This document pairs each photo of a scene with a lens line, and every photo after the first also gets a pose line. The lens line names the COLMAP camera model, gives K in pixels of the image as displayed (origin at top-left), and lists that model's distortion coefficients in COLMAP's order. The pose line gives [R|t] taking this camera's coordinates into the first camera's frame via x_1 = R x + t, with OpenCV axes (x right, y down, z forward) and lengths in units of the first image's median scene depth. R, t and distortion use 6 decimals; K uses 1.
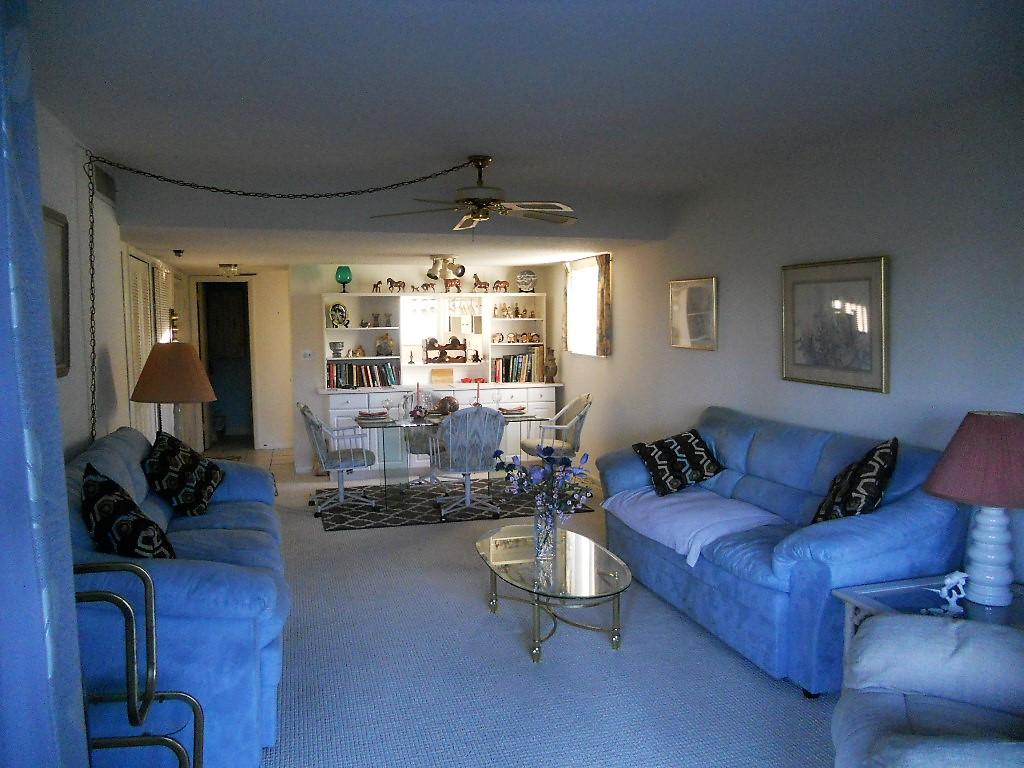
lens RADIAL K [[744.3, 0, 512.0], [0, 744.3, 384.0], [0, 0, 1]] dist [-0.045093, 0.000086]
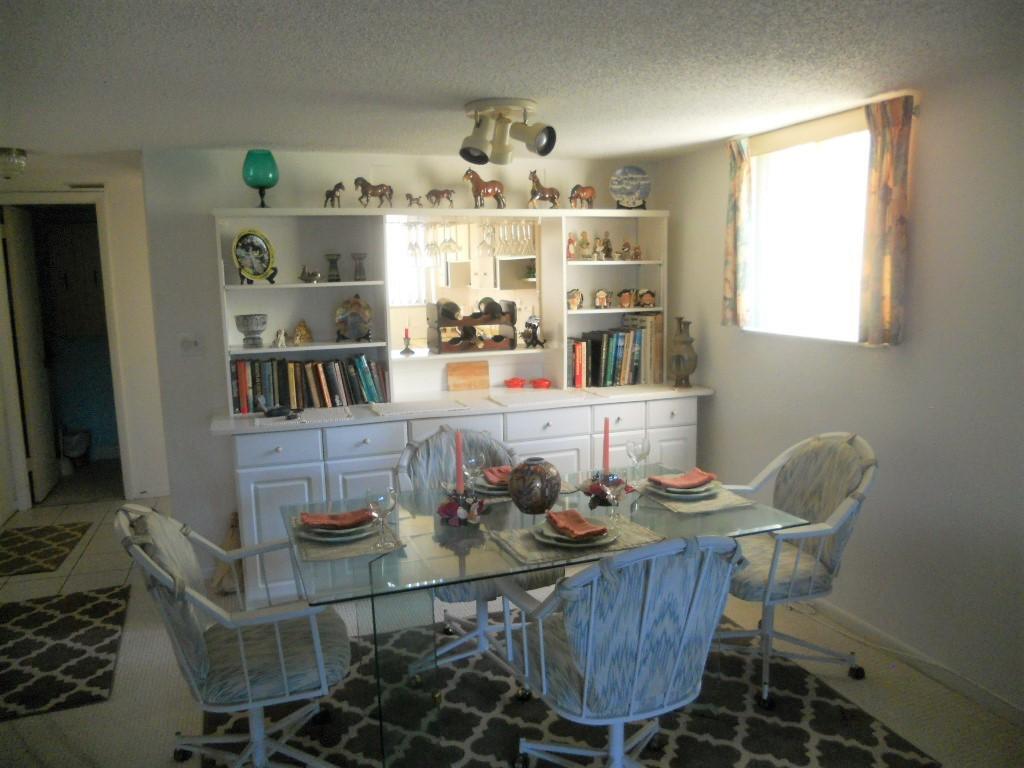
lens RADIAL K [[744.3, 0, 512.0], [0, 744.3, 384.0], [0, 0, 1]] dist [-0.045093, 0.000086]
pose [[0.997854, -0.022119, 0.061624, -0.098797], [0.017940, 0.997554, 0.067559, -0.040712], [-0.062967, -0.066309, 0.995810, 0.508634]]
